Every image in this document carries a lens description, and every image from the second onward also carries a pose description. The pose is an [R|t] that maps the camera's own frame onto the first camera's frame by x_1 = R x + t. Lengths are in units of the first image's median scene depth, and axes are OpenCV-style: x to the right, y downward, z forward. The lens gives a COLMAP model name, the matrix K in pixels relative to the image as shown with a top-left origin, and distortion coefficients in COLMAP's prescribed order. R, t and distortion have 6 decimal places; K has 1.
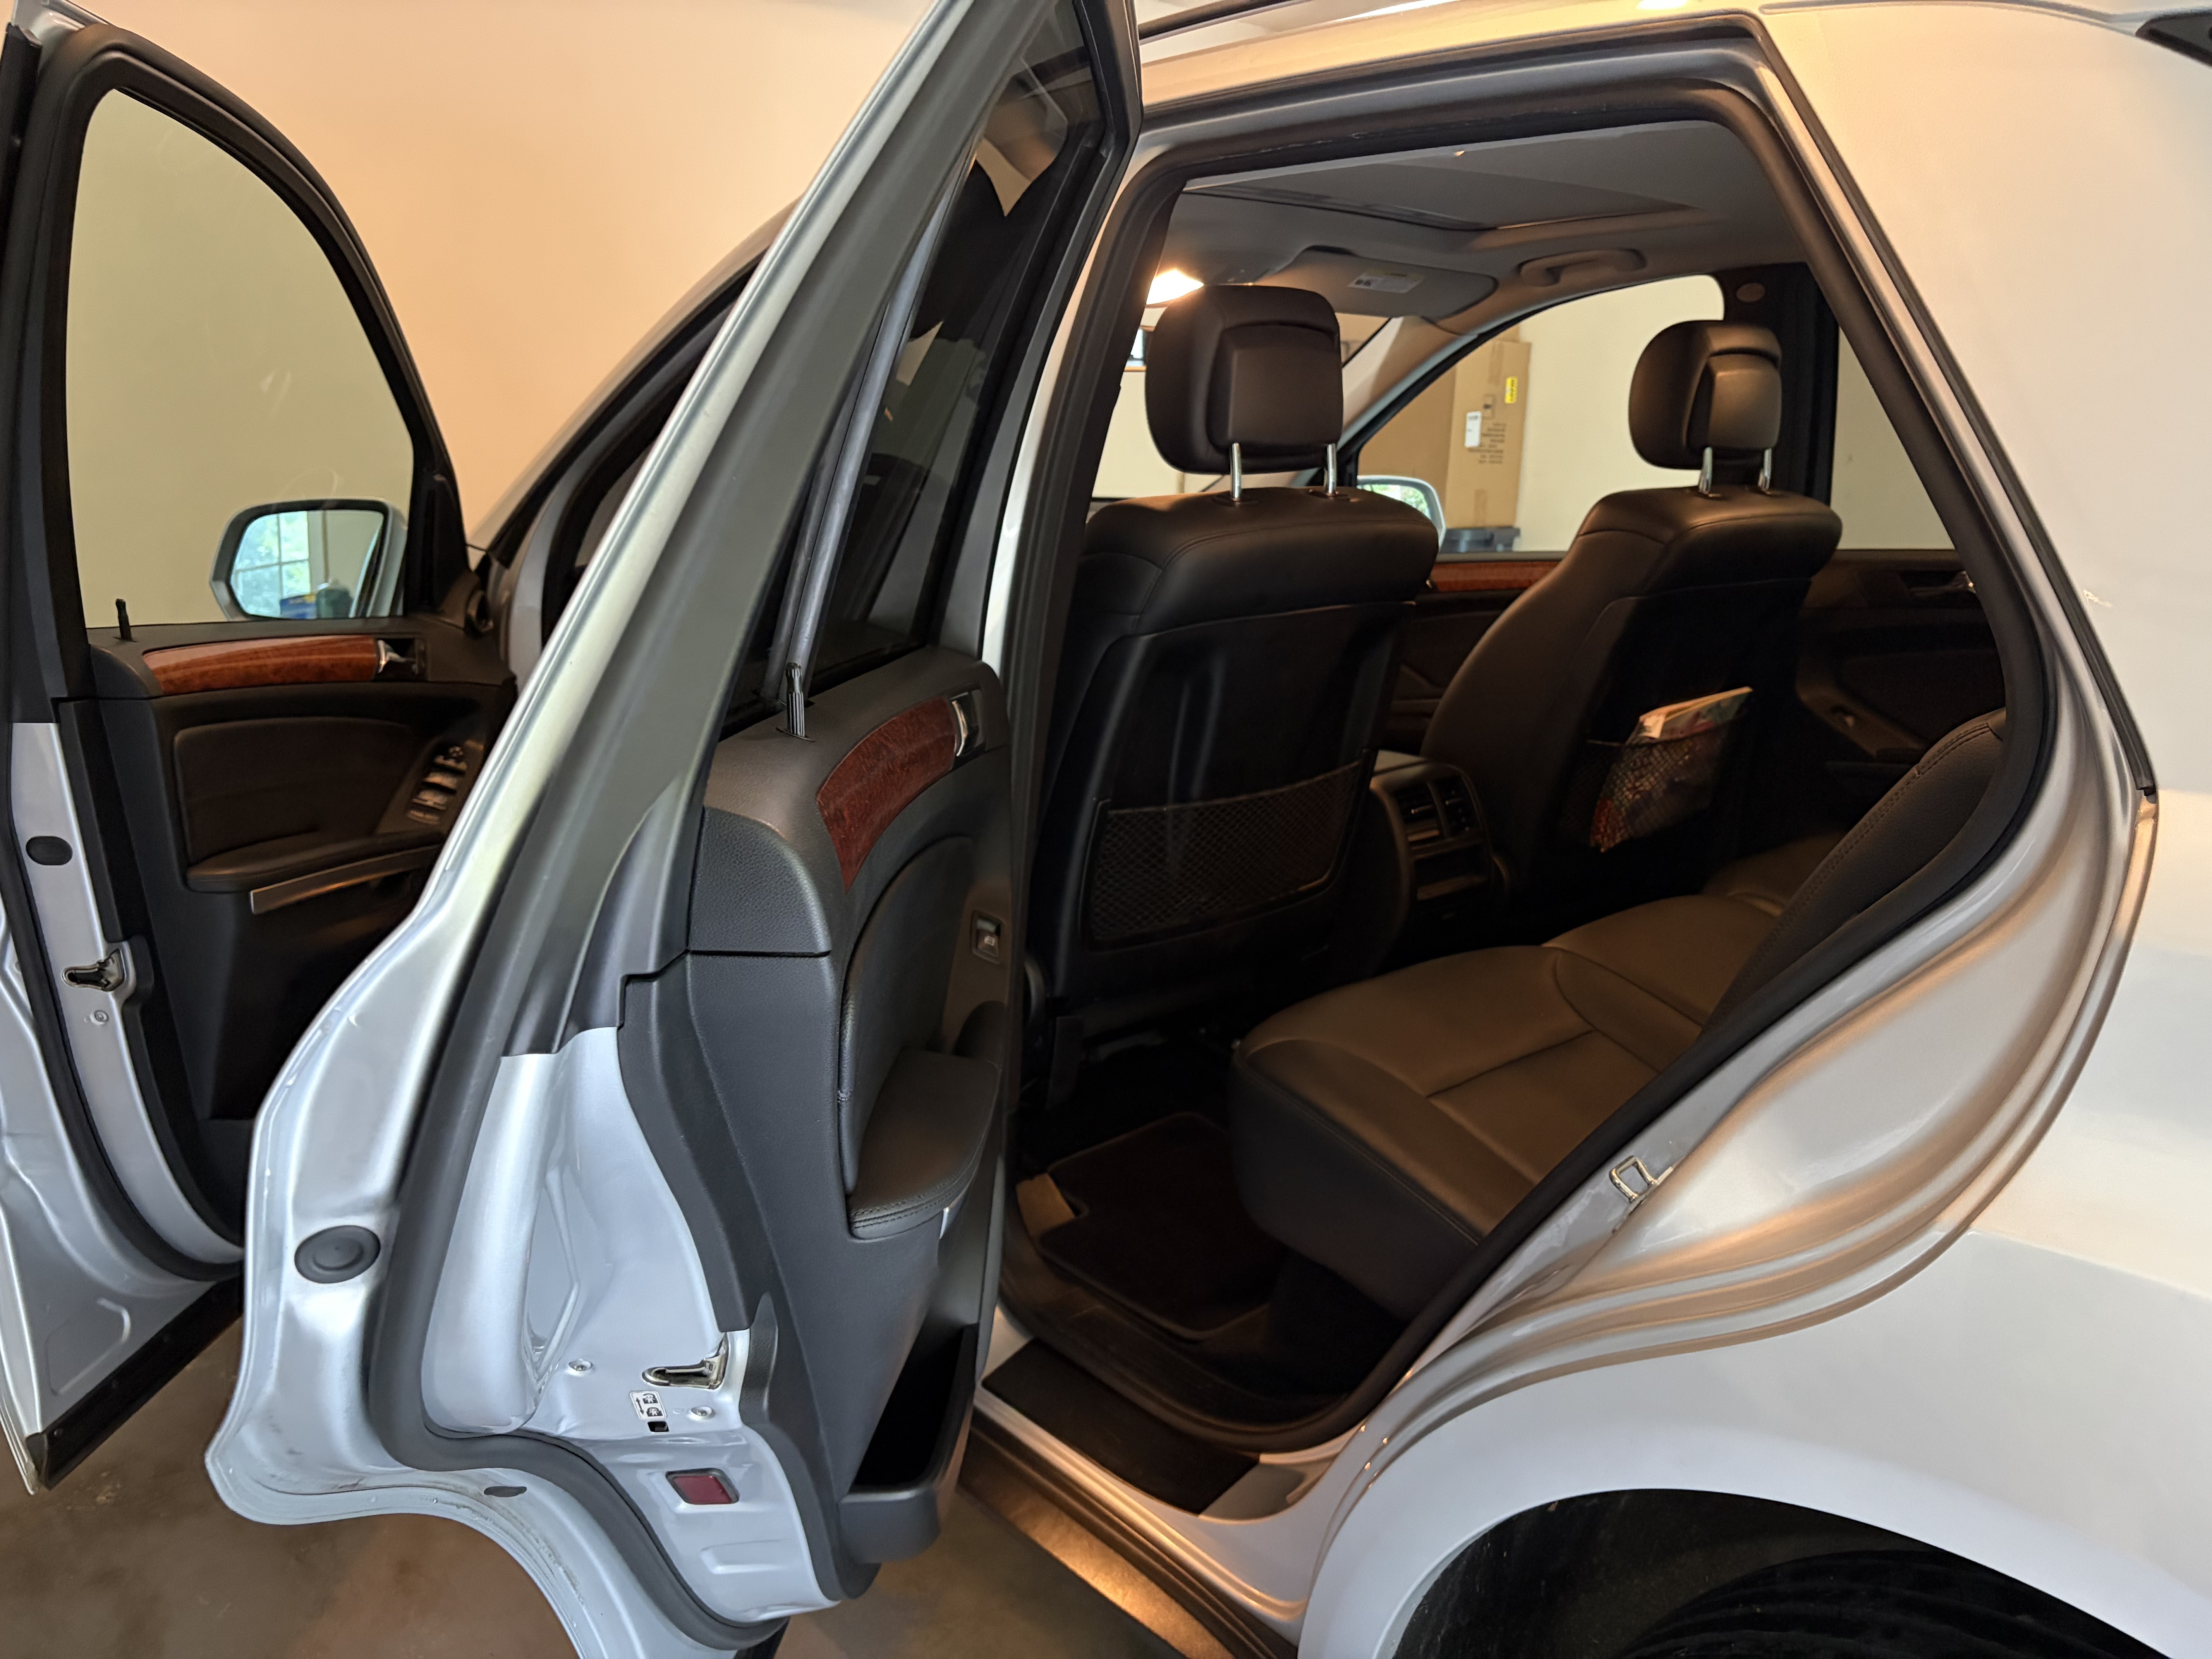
lens RADIAL K [[1699.0, 0, 1083.4], [0, 1699.0, 835.1], [0, 0, 1]] dist [0.052733, -0.040010]
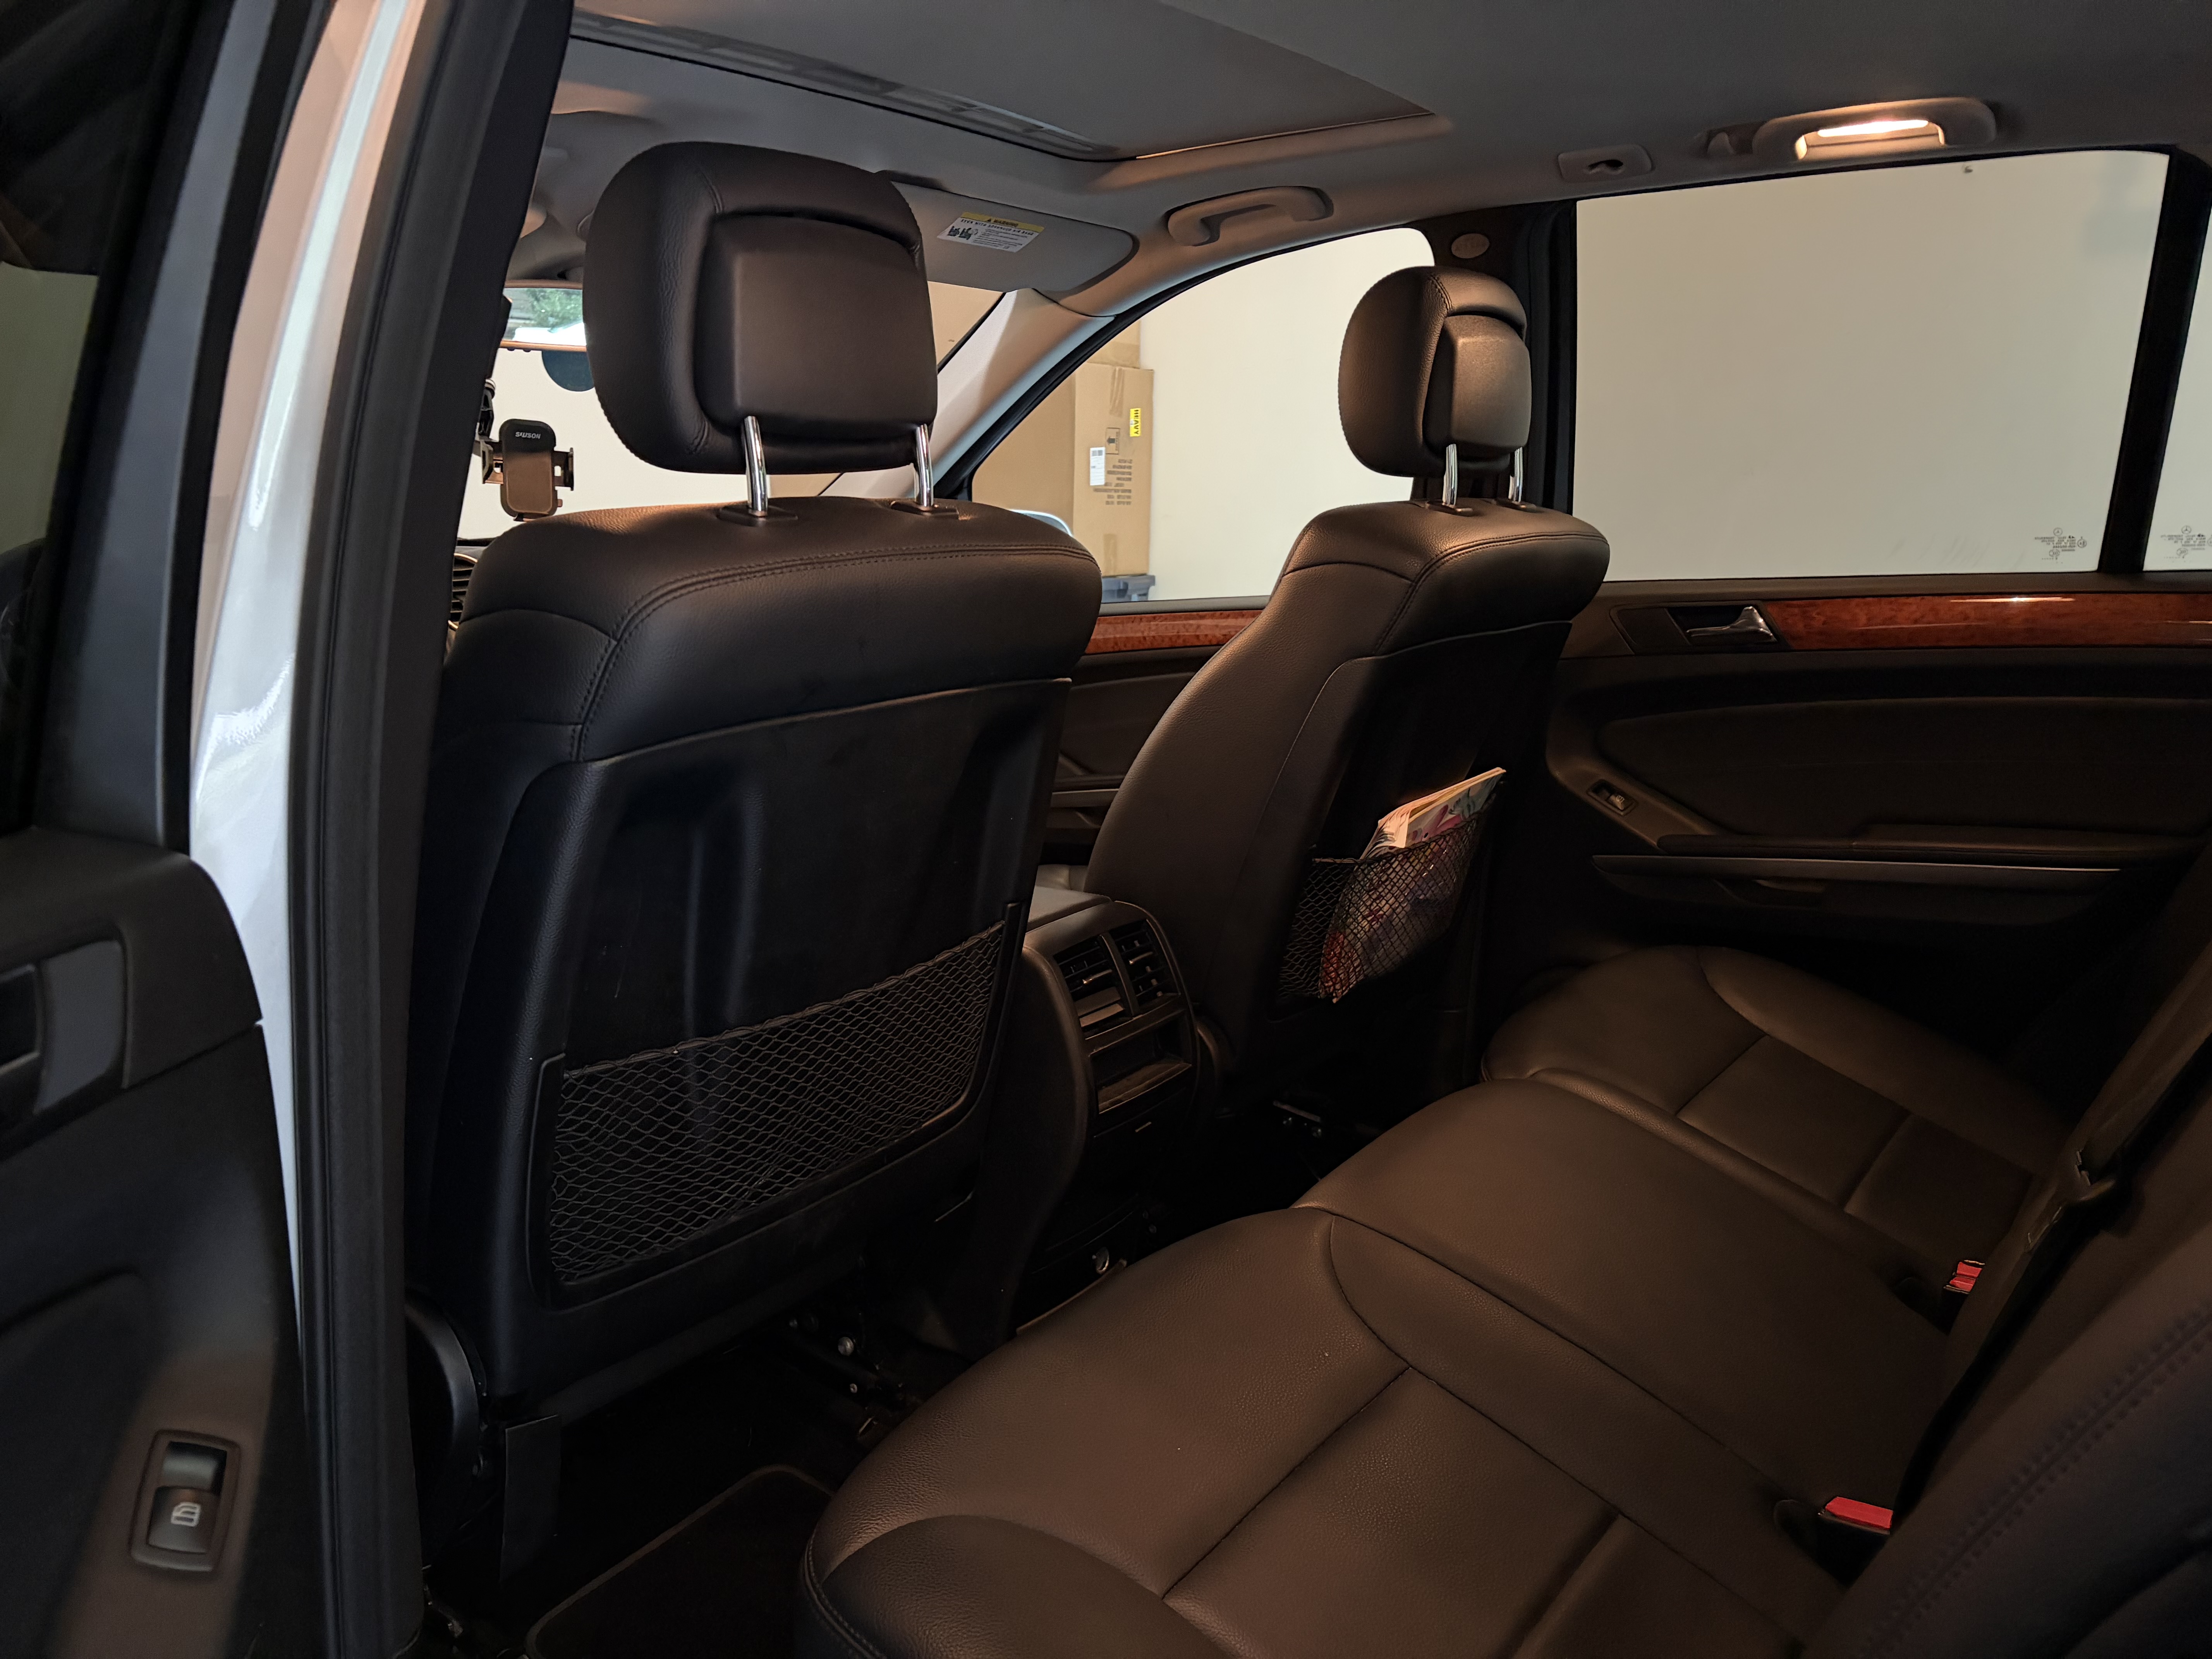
lens RADIAL K [[1699.0, 0, 1110.7], [0, 1699.0, 852.4], [0, 0, 1]] dist [0.052733, -0.040010]
pose [[0.972535, -0.061572, 0.224465, 0.057143], [0.066729, 0.997652, -0.015451, -0.055420], [-0.222987, 0.030005, 0.974360, 0.347420]]
